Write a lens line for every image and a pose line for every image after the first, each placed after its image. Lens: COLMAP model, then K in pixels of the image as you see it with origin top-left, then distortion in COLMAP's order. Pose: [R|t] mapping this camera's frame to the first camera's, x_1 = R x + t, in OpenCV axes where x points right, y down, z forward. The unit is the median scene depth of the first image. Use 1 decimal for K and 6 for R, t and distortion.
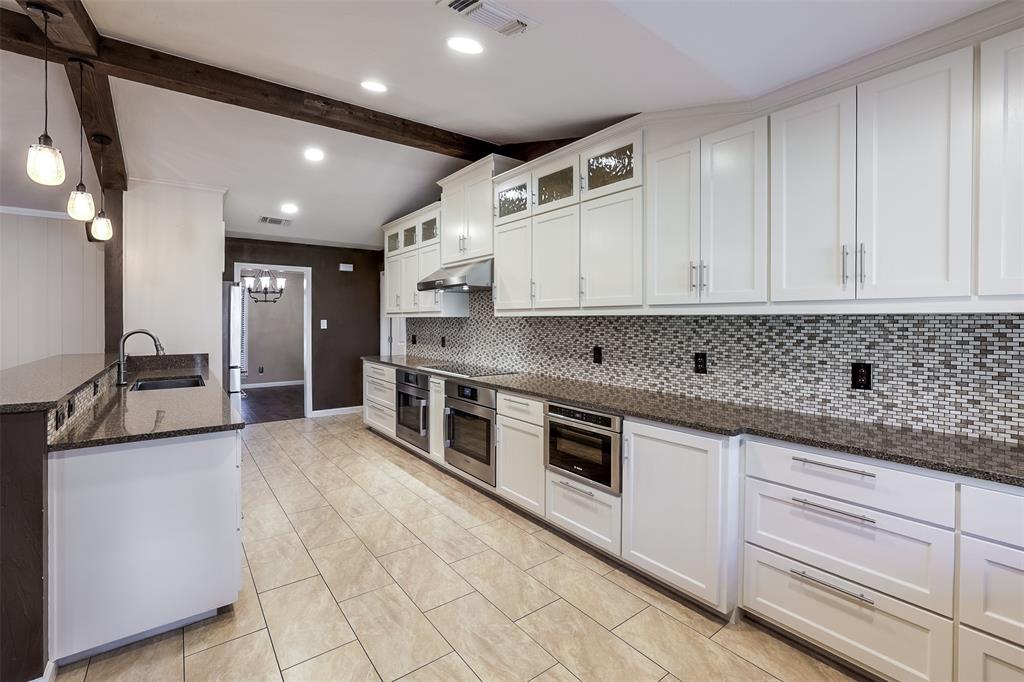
lens RADIAL K [[453.4, 0, 510.1], [0, 453.4, 327.4], [0, 0, 1]] dist [-0.002084, -0.000225]
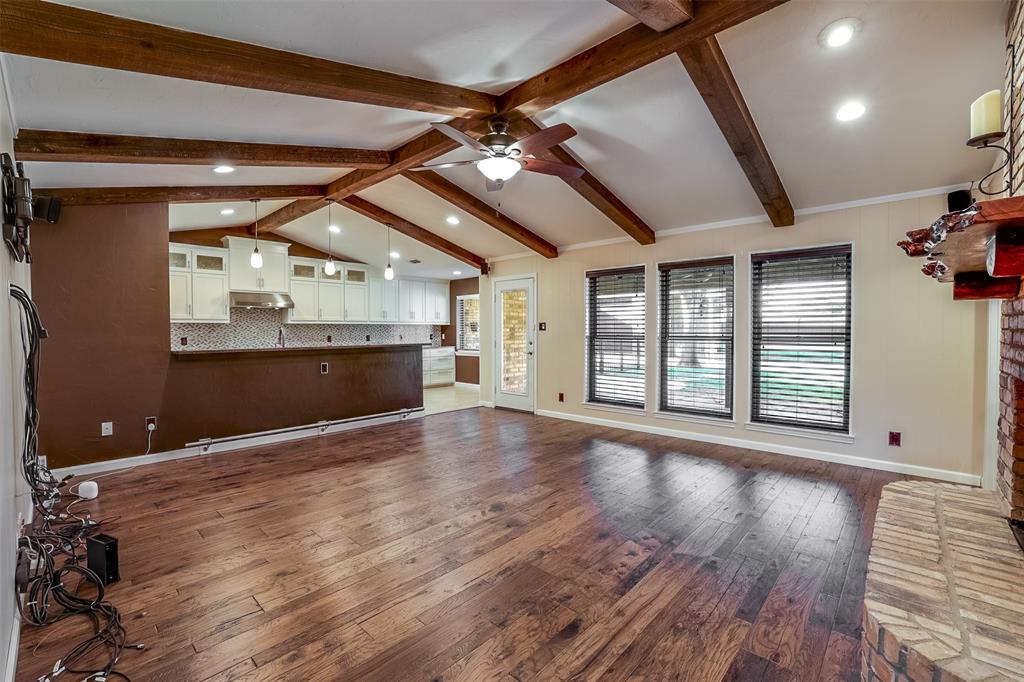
lens RADIAL K [[453.4, 0, 510.1], [0, 453.4, 327.4], [0, 0, 1]] dist [-0.002084, -0.000225]
pose [[-0.180532, 0.003242, 0.983564, -2.095440], [0.025828, 0.999665, 0.001446, 0.013810], [-0.983230, 0.025665, -0.180555, 0.386587]]
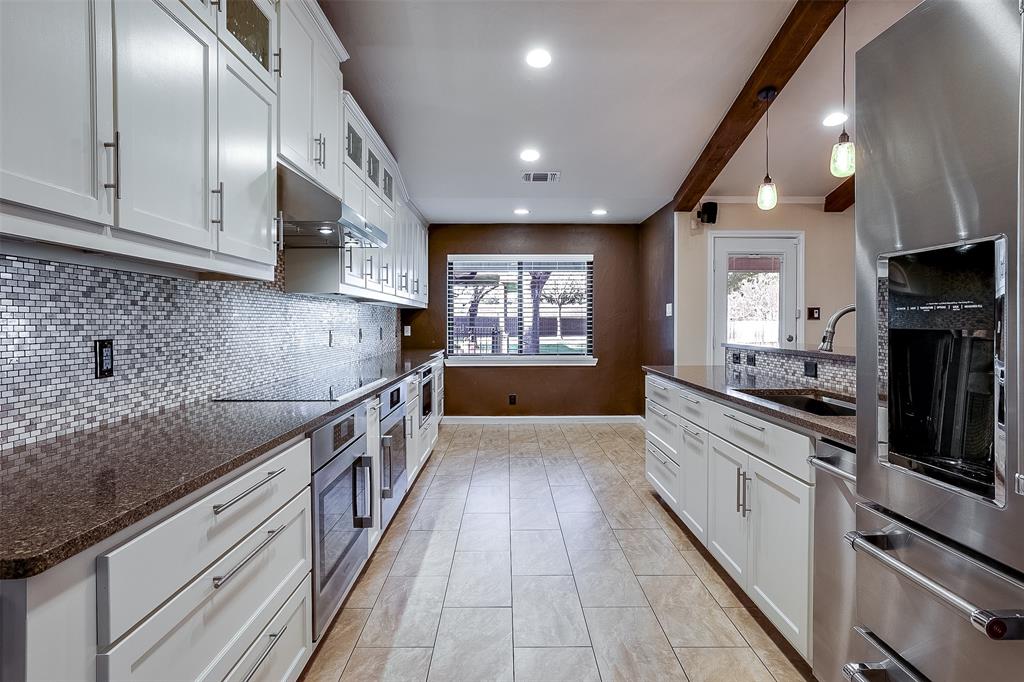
lens RADIAL K [[593.3, 0, 512.0], [0, 593.3, 341.0], [0, 0, 1]] dist [0.000304, 0.000054]
pose [[-0.809900, -0.021577, 0.586172, -0.748477], [0.007527, 0.998859, 0.047168, 0.009127], [-0.586520, 0.042613, -0.808813, 1.543139]]
